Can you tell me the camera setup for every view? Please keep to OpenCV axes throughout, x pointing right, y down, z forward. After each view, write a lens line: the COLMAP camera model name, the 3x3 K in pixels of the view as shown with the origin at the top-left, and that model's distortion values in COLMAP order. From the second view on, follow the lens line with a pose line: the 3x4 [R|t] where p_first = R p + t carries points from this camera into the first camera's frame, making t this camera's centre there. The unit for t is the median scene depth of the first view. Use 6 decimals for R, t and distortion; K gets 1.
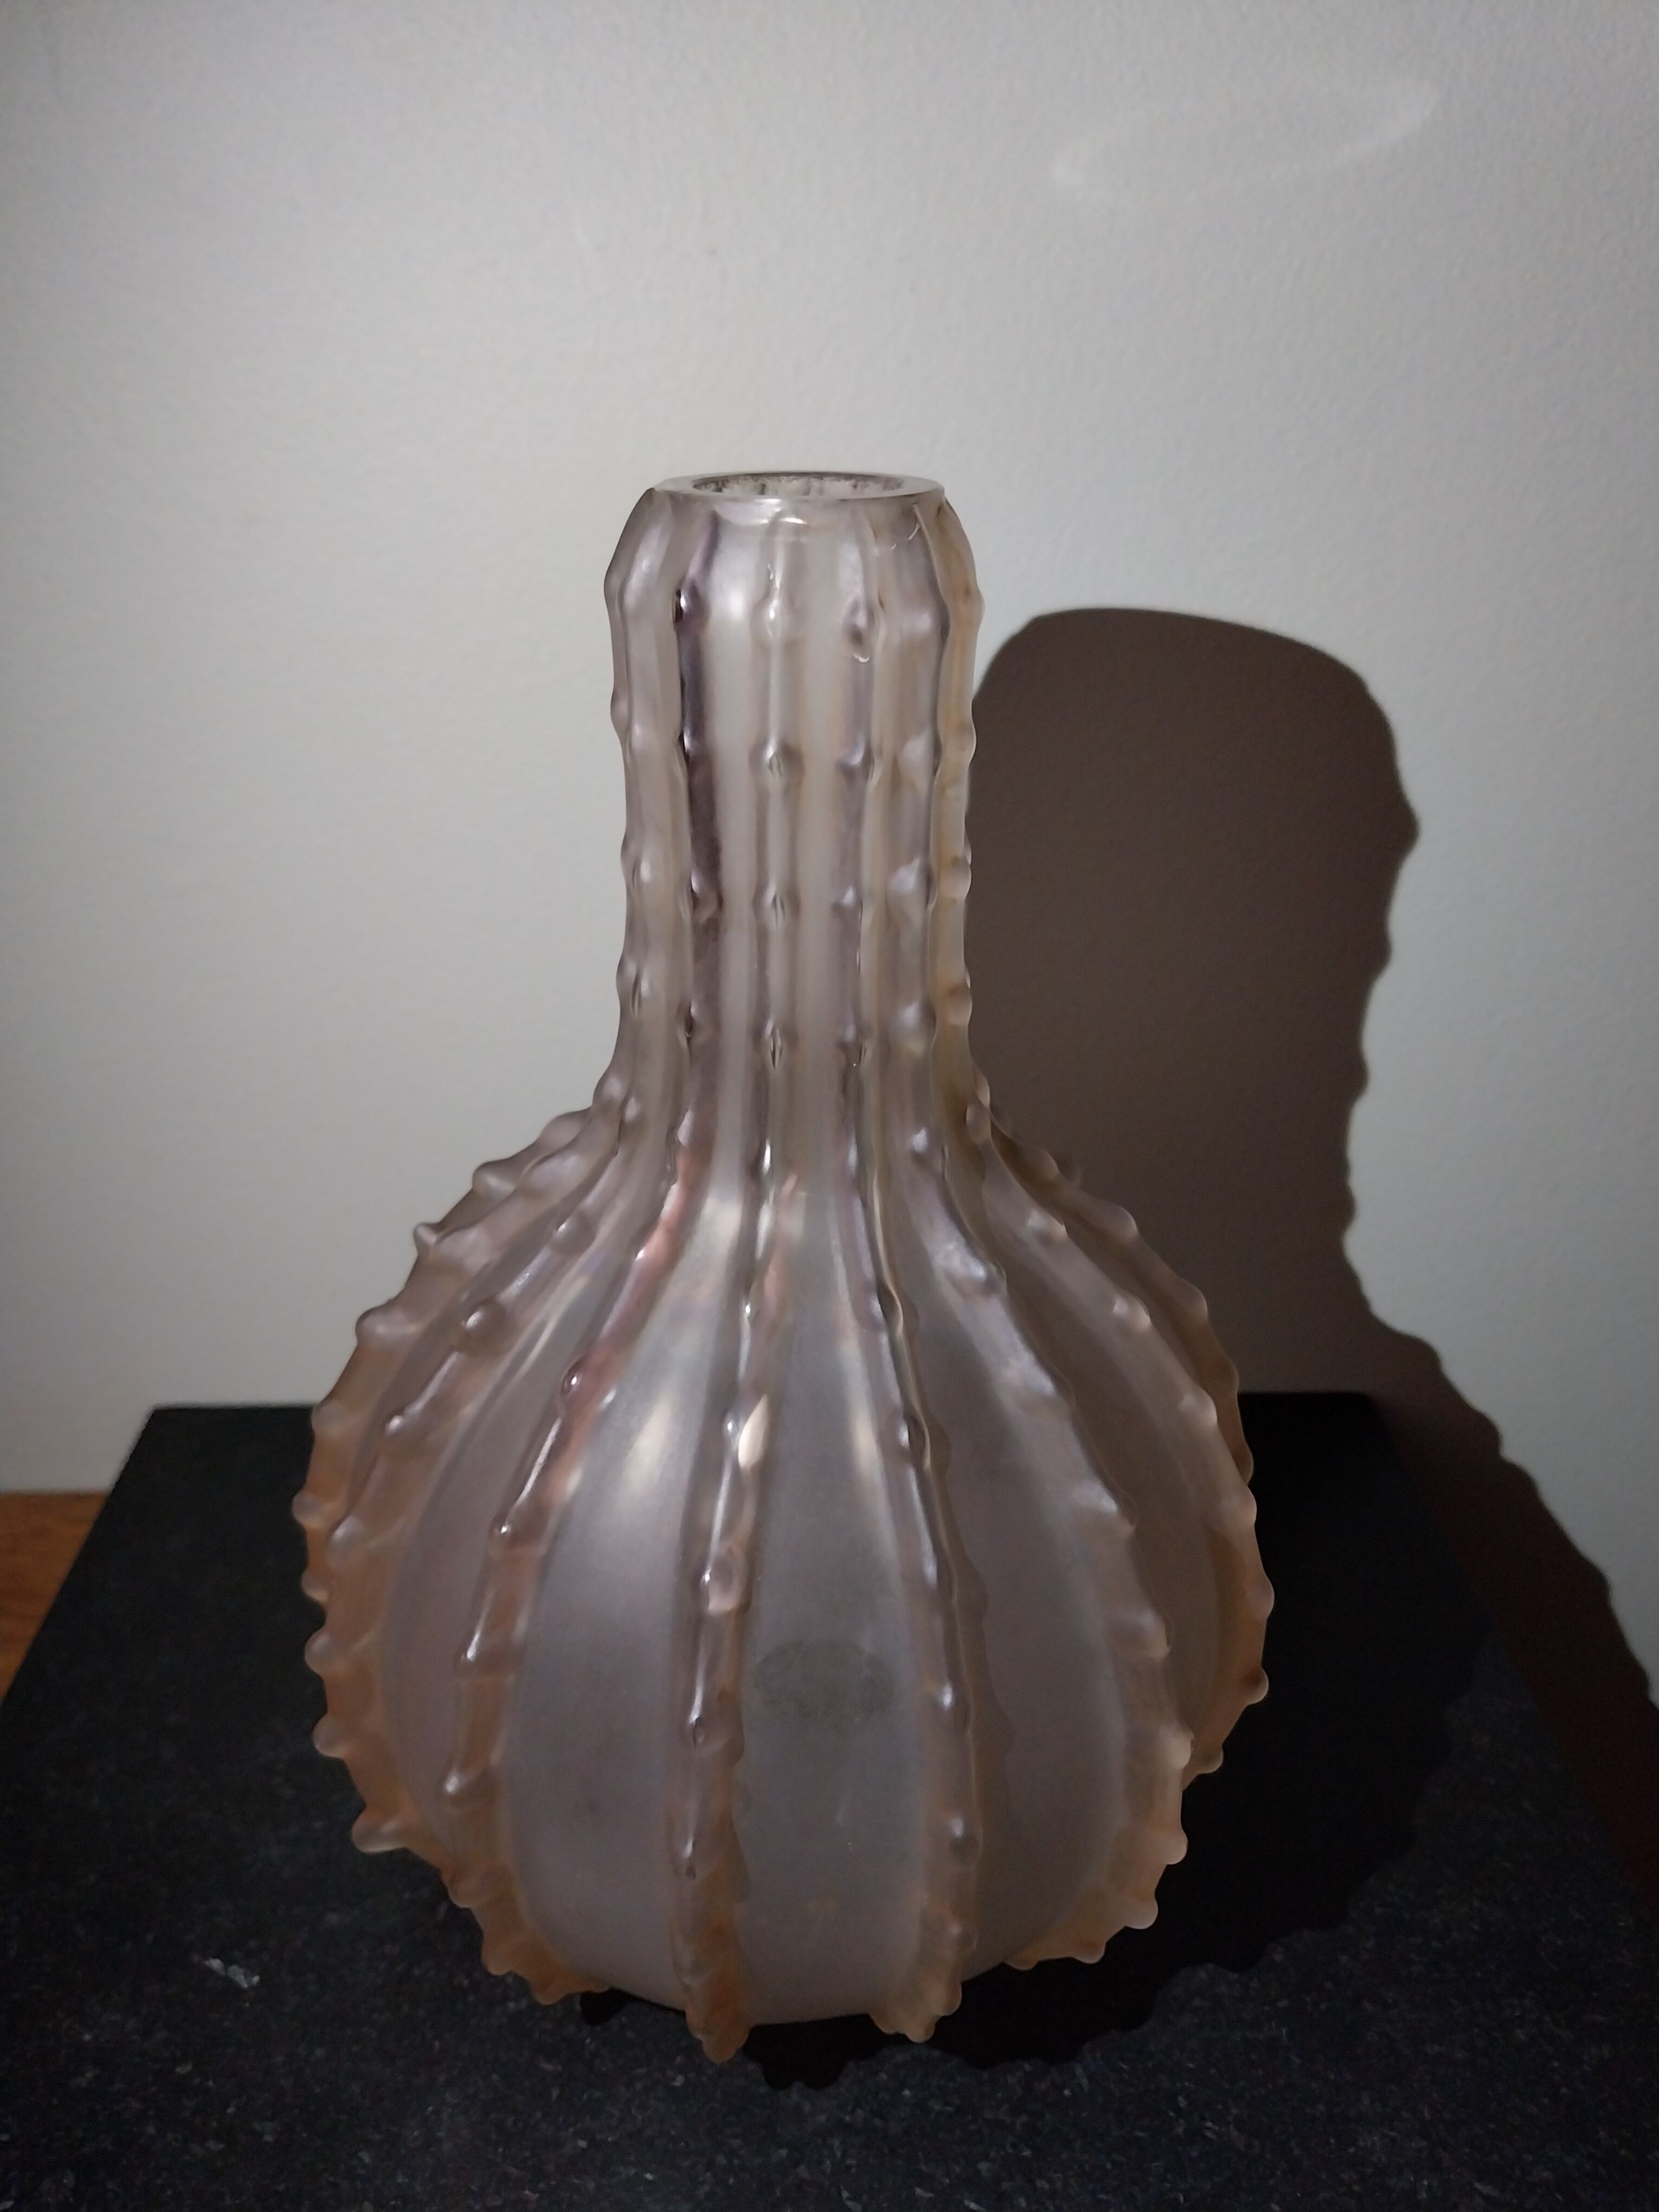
lens RADIAL K [[1751.8, 0, 829.5], [0, 1751.8, 1106.0], [0, 0, 1]] dist [-0.003740, -0.005682]
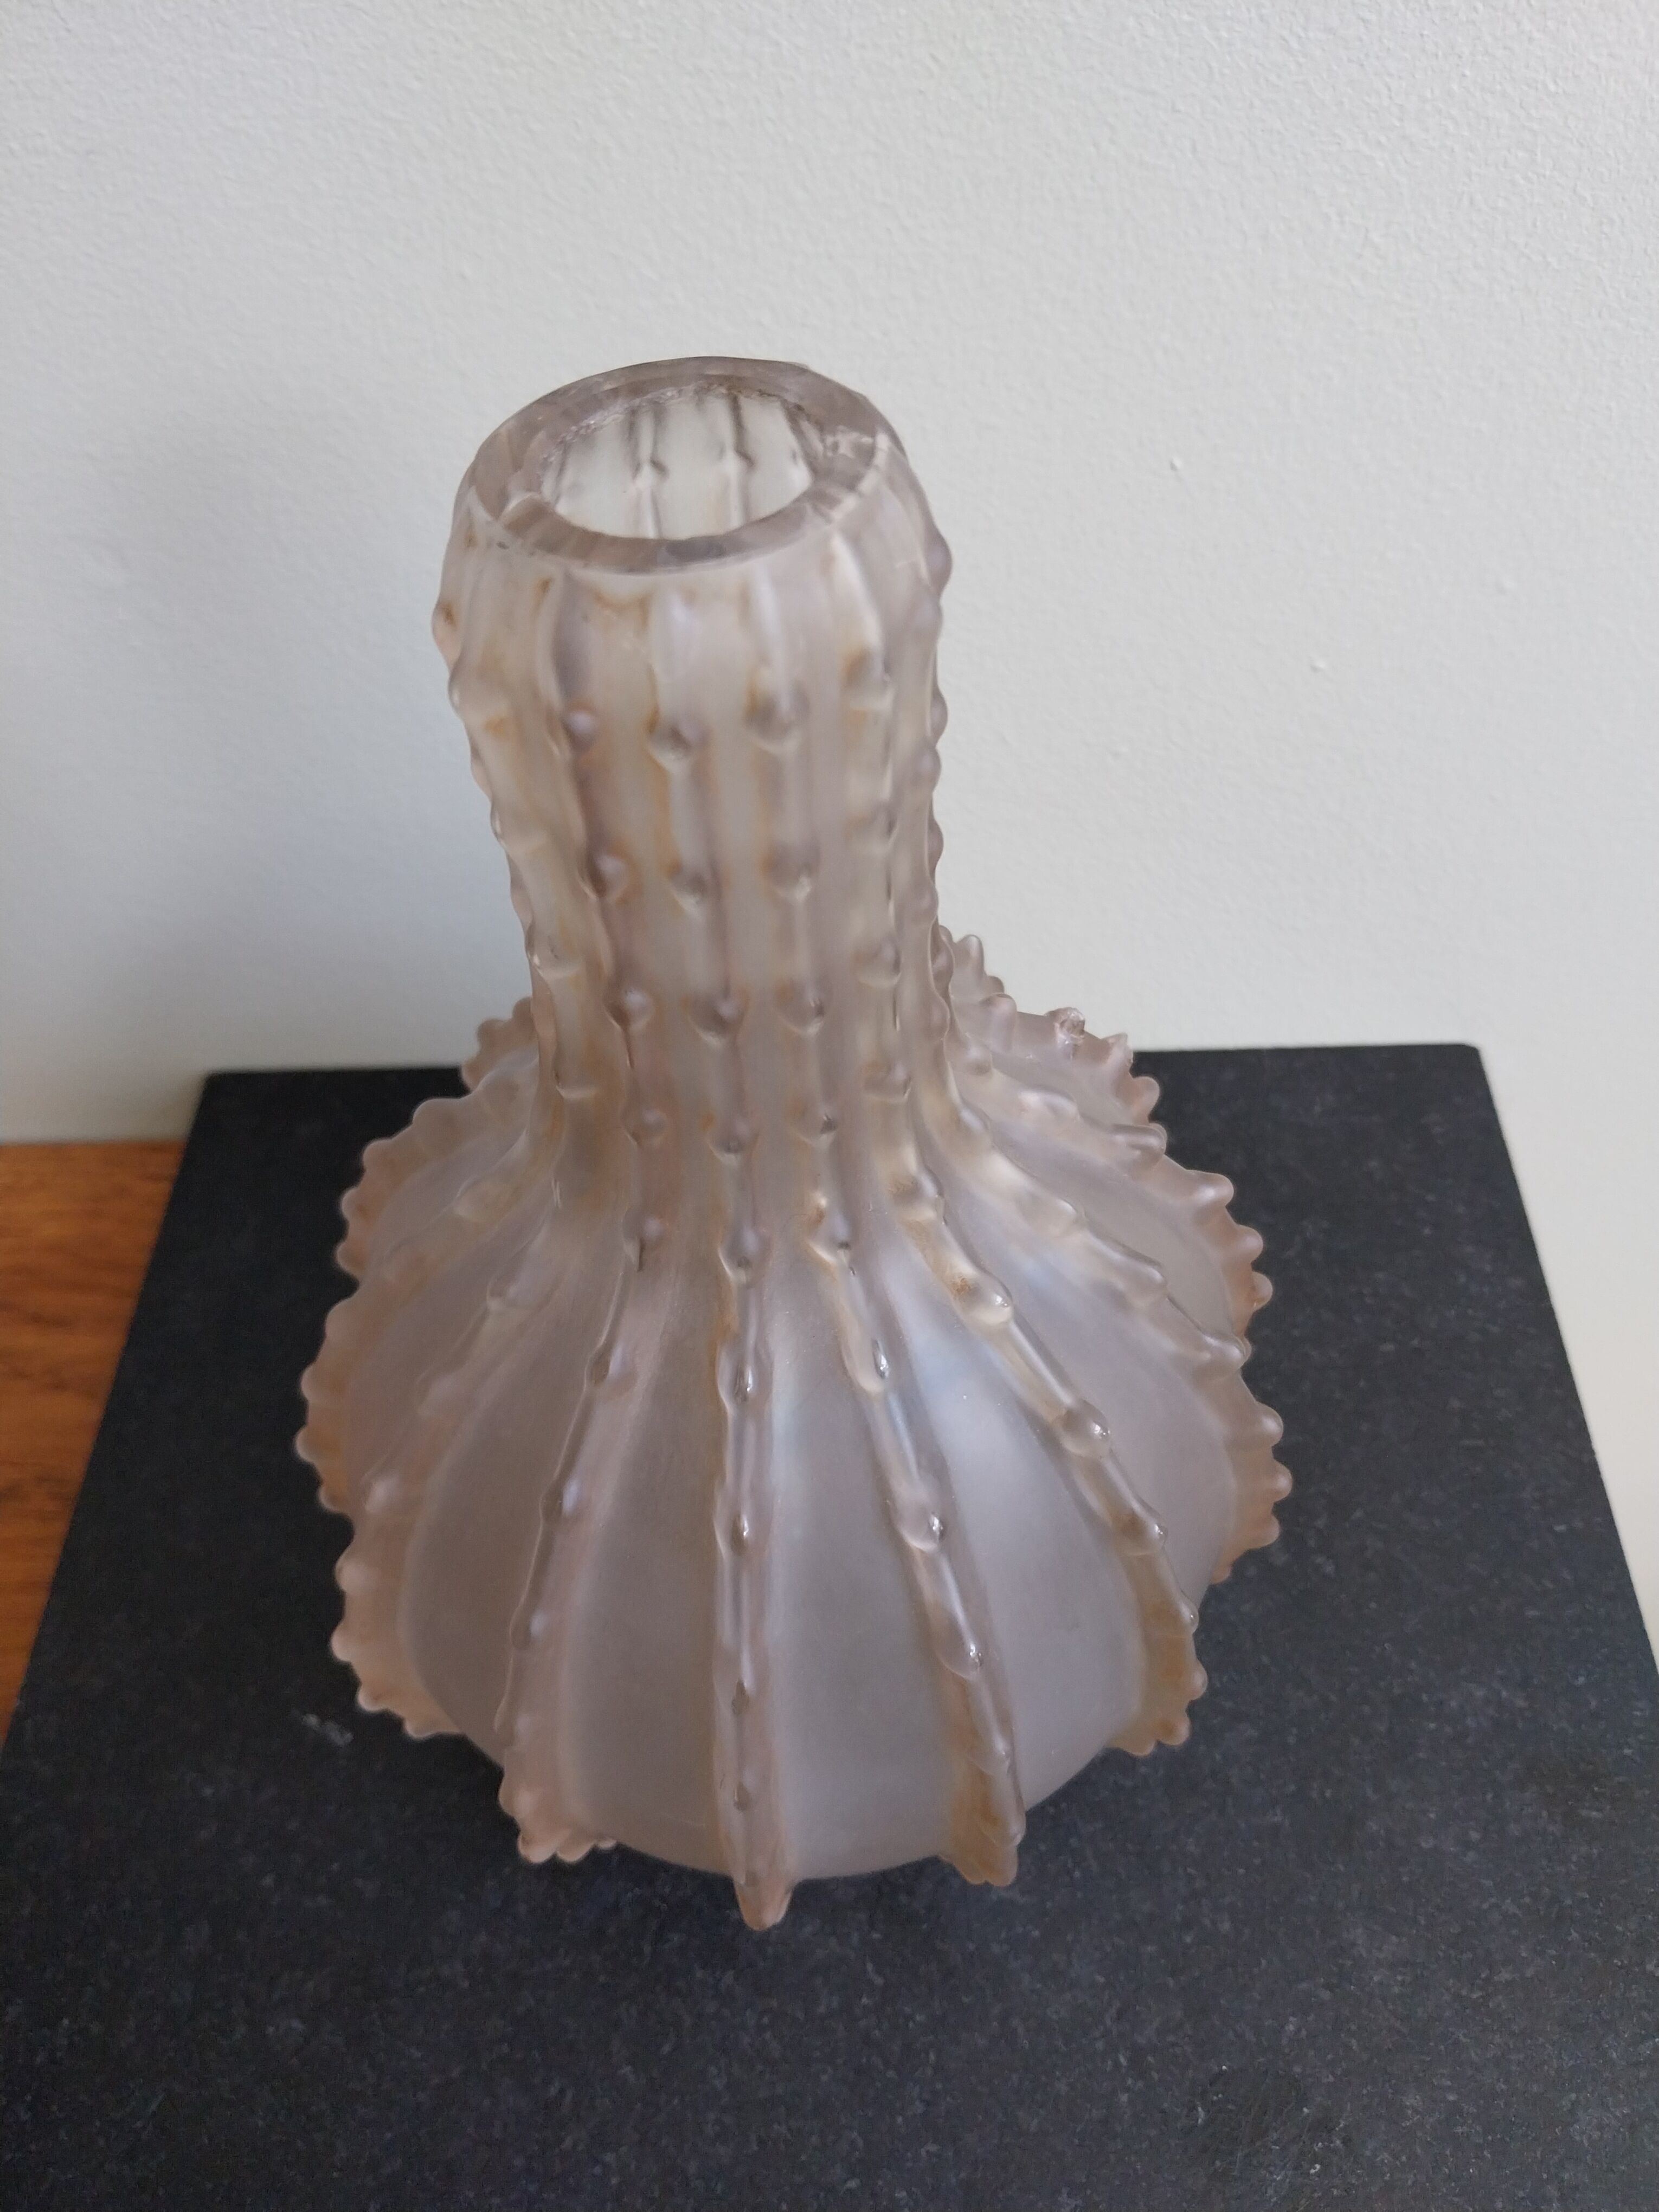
lens RADIAL K [[1751.8, 0, 829.5], [0, 1751.8, 1106.0], [0, 0, 1]] dist [-0.003740, -0.005682]
pose [[0.996053, 0.003350, -0.088698, 0.076653], [0.034935, 0.903838, 0.426446, -0.342645], [0.081597, -0.427861, 0.900154, 0.205438]]
